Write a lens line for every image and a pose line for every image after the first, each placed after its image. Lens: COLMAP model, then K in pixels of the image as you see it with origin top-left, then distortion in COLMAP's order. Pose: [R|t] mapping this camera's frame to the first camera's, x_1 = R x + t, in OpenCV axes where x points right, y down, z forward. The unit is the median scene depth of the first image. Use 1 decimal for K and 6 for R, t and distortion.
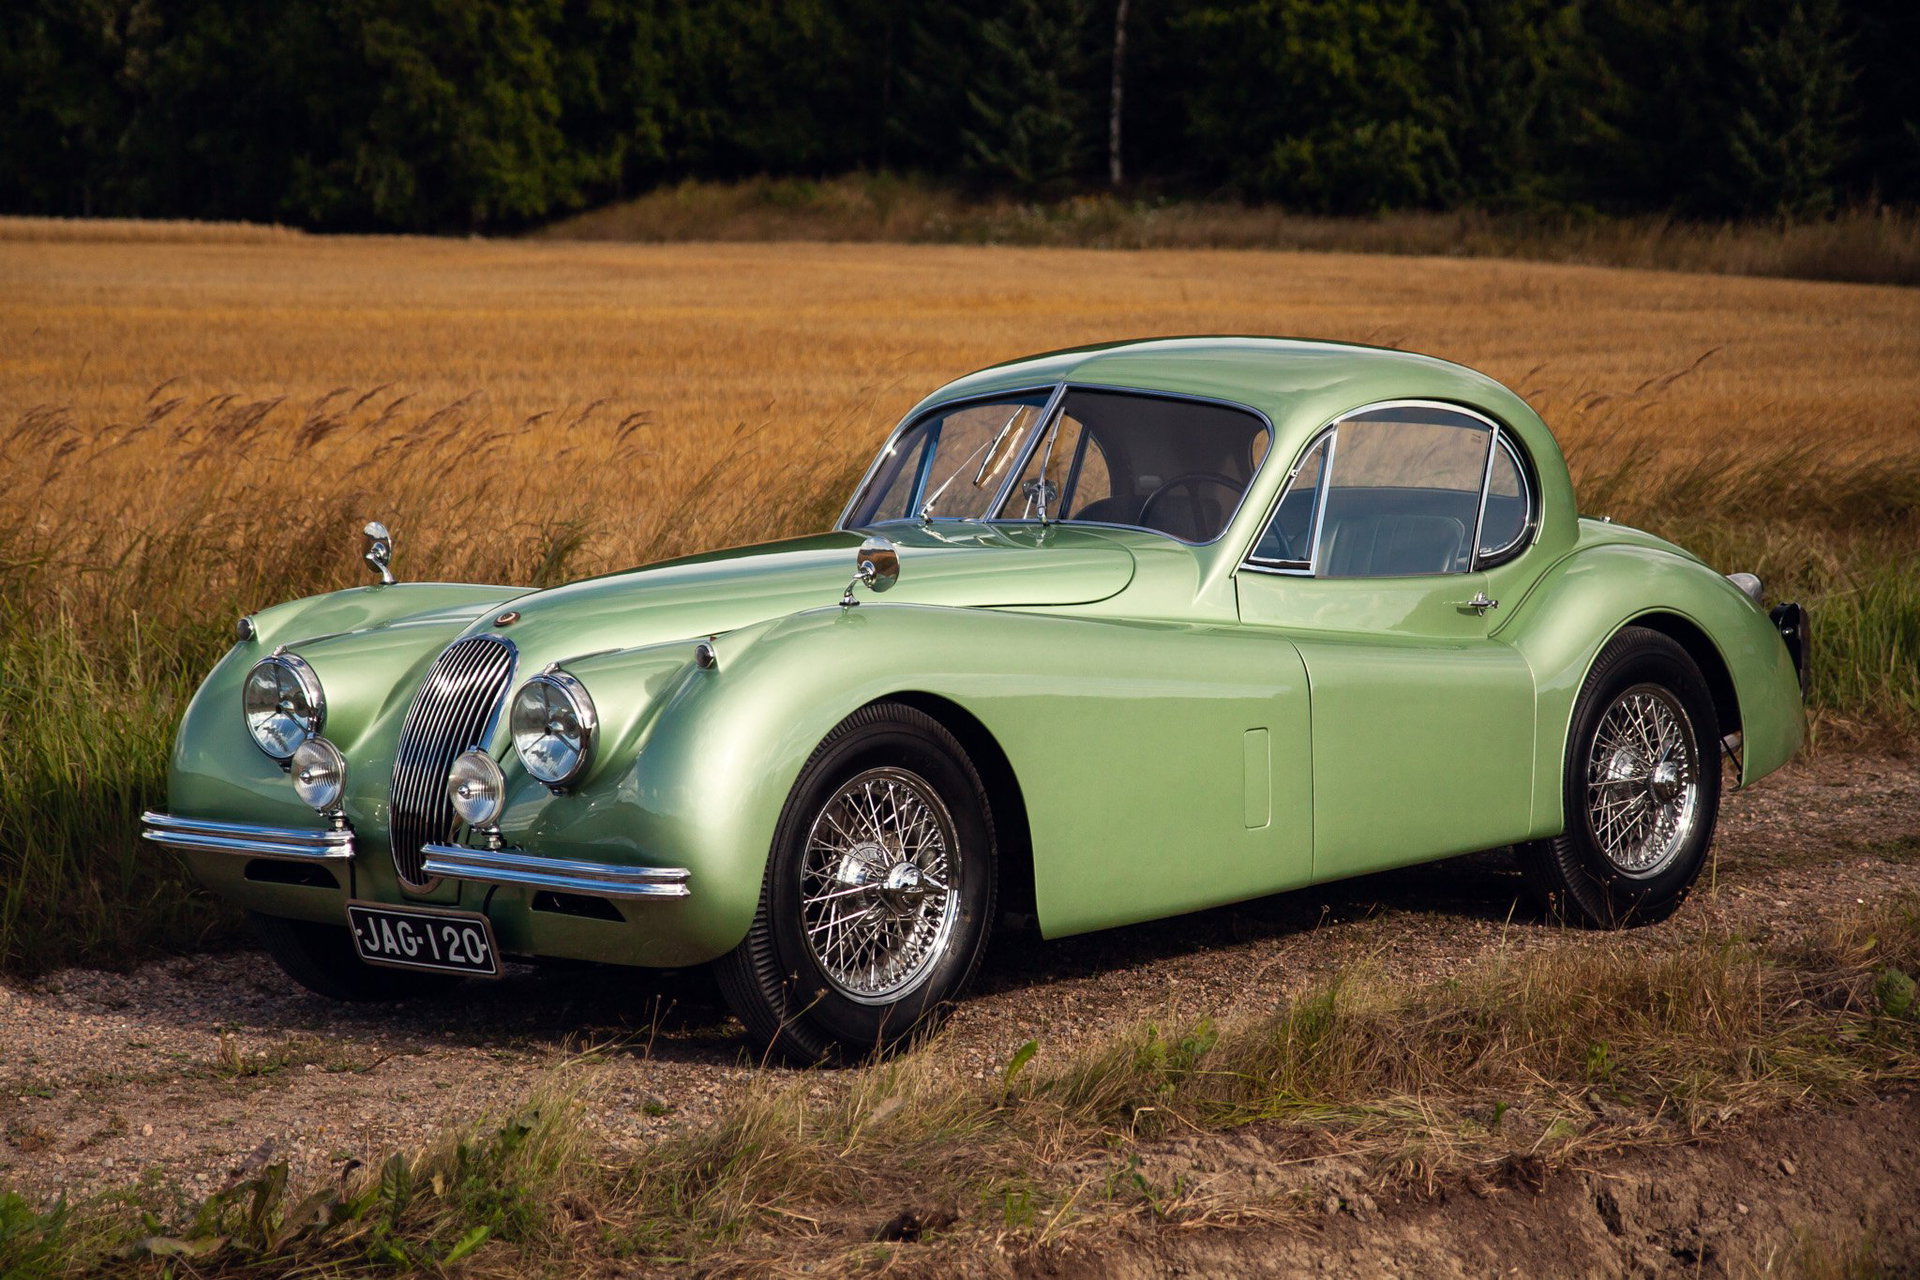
lens RADIAL K [[4438.9, 0, 914.0], [0, 4438.9, 643.7], [0, 0, 1]] dist [0.369802, 0.000000]
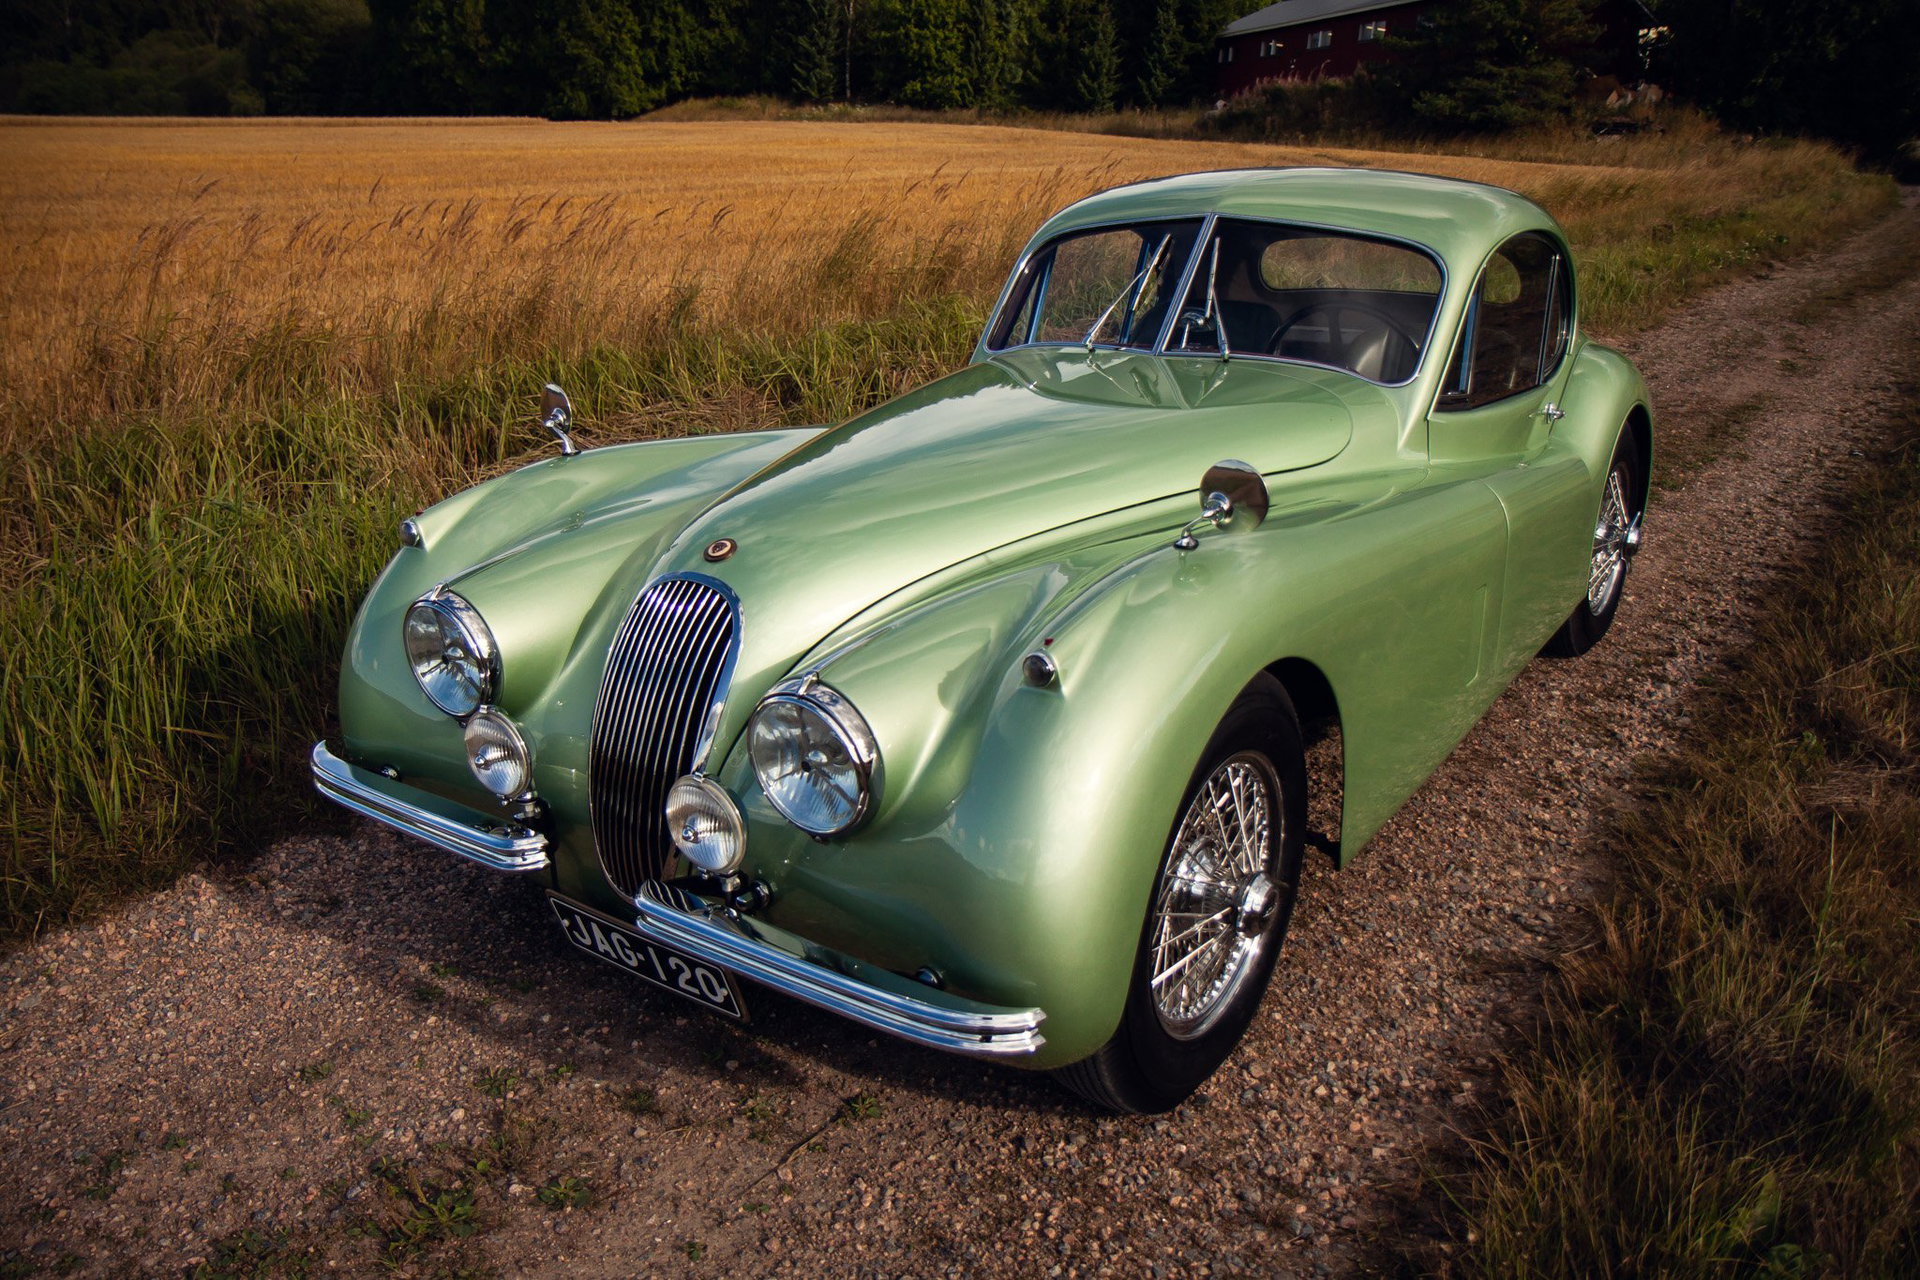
lens RADIAL K [[1480.1, 0, 950.9], [0, 1480.1, 666.0], [0, 0, 1]] dist [-0.083538, 0.006009]
pose [[0.993215, -0.040987, 0.108833, -0.074391], [0.010859, 0.964432, 0.264109, -0.050384], [-0.115787, -0.261135, 0.958333, 0.686654]]
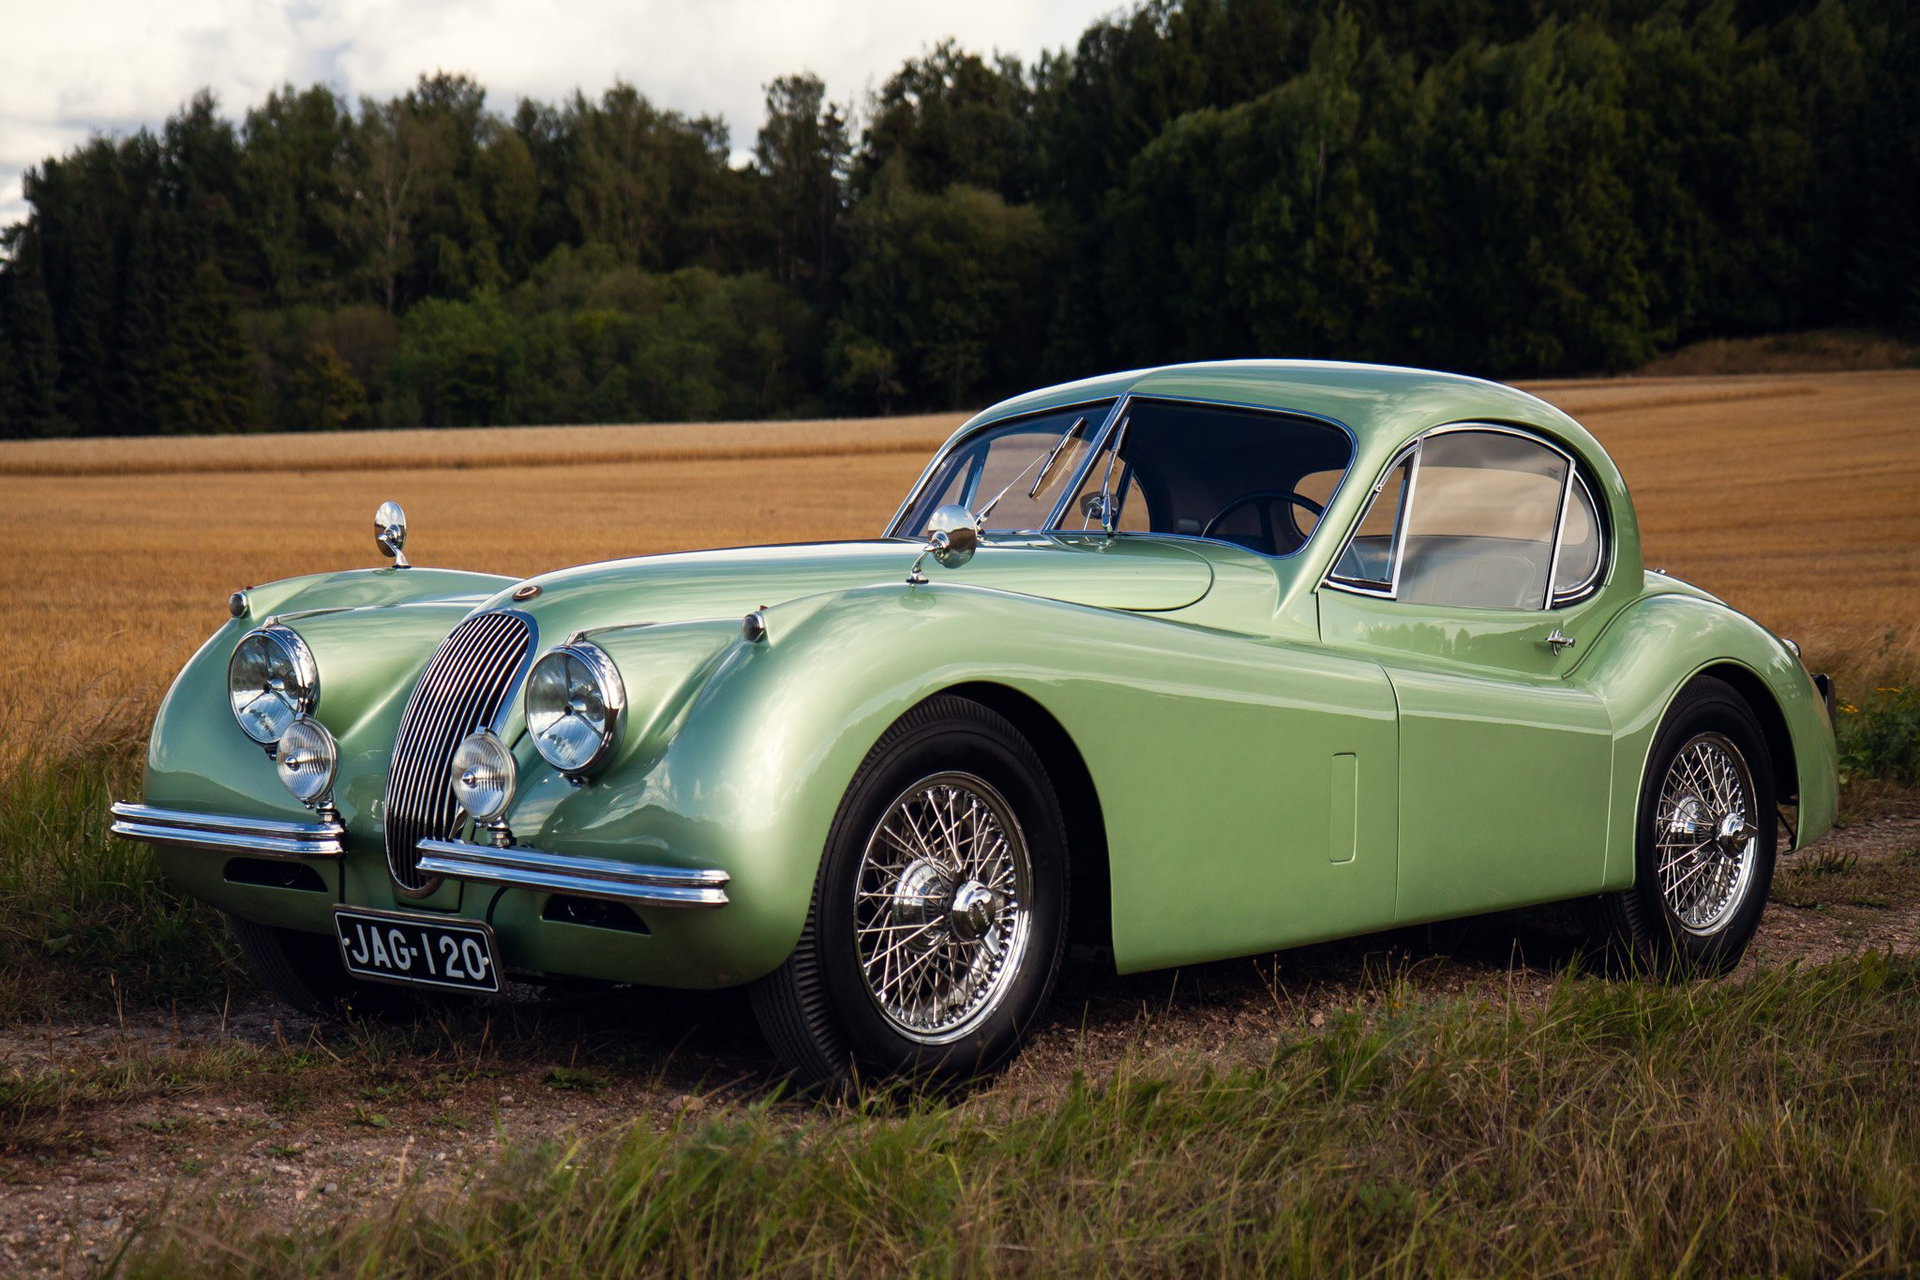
lens RADIAL K [[3288.0, 0, 922.0], [0, 3288.0, 662.5], [0, 0, 1]] dist [0.226124, 0.000000]
pose [[0.999295, 0.032109, 0.019455, -0.023278], [-0.031335, 0.998753, -0.038870, 0.029147], [-0.020679, 0.038233, 0.999055, 0.317360]]
